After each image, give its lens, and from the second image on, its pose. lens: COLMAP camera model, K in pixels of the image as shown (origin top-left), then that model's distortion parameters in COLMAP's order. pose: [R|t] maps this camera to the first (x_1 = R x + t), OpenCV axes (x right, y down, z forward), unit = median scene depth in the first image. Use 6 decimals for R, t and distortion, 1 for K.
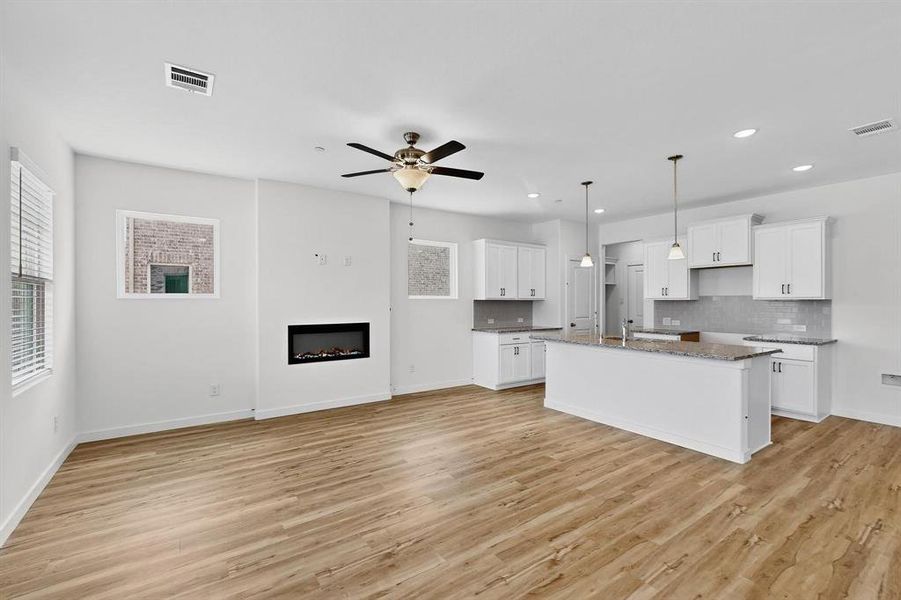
lens RADIAL K [[392.9, 0, 453.6], [0, 392.9, 299.7], [0, 0, 1]] dist [0.003490, -0.001630]
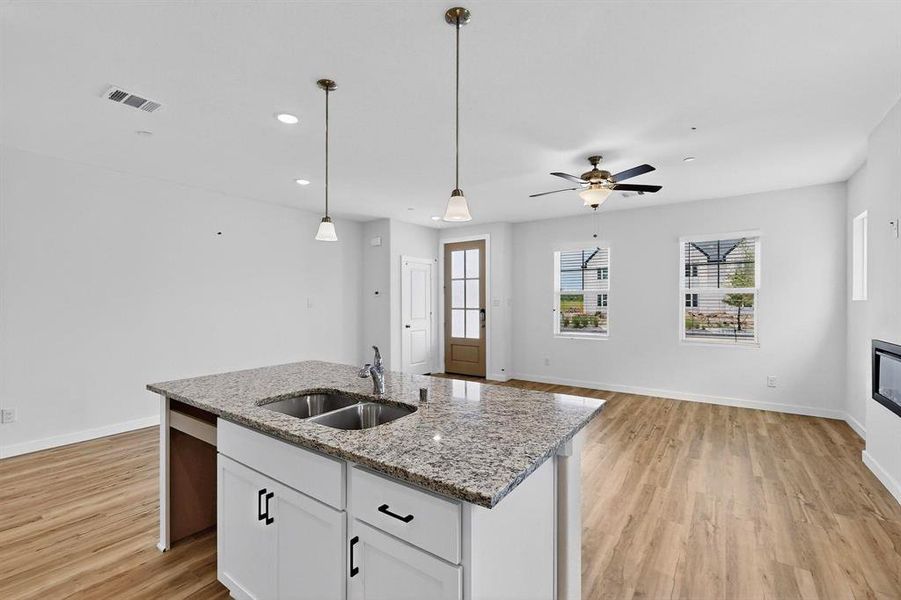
lens RADIAL K [[392.9, 0, 454.8], [0, 392.9, 302.4], [0, 0, 1]] dist [0.003490, -0.001630]
pose [[-0.938054, 0.000899, -0.346488, 0.557053], [0.001555, 0.999997, -0.001615, 0.001398], [0.346486, -0.002054, -0.938053, 1.600580]]
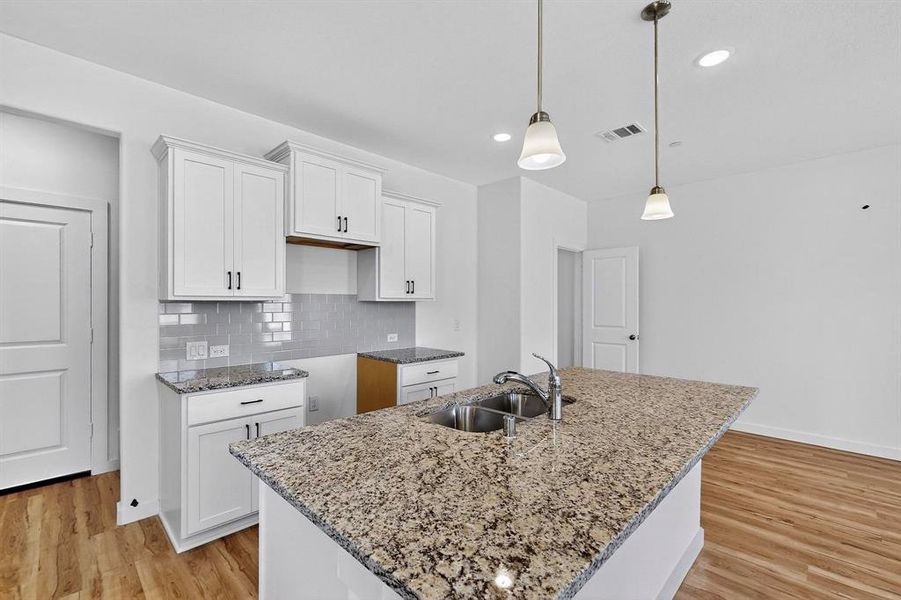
lens RADIAL K [[392.9, 0, 448.2], [0, 392.9, 301.2], [0, 0, 1]] dist [0.003490, -0.001630]
pose [[-0.179581, 0.002555, 0.983740, 0.115385], [-0.006072, 0.999975, -0.003705, 0.002906], [-0.983724, -0.006639, -0.179561, 1.274127]]
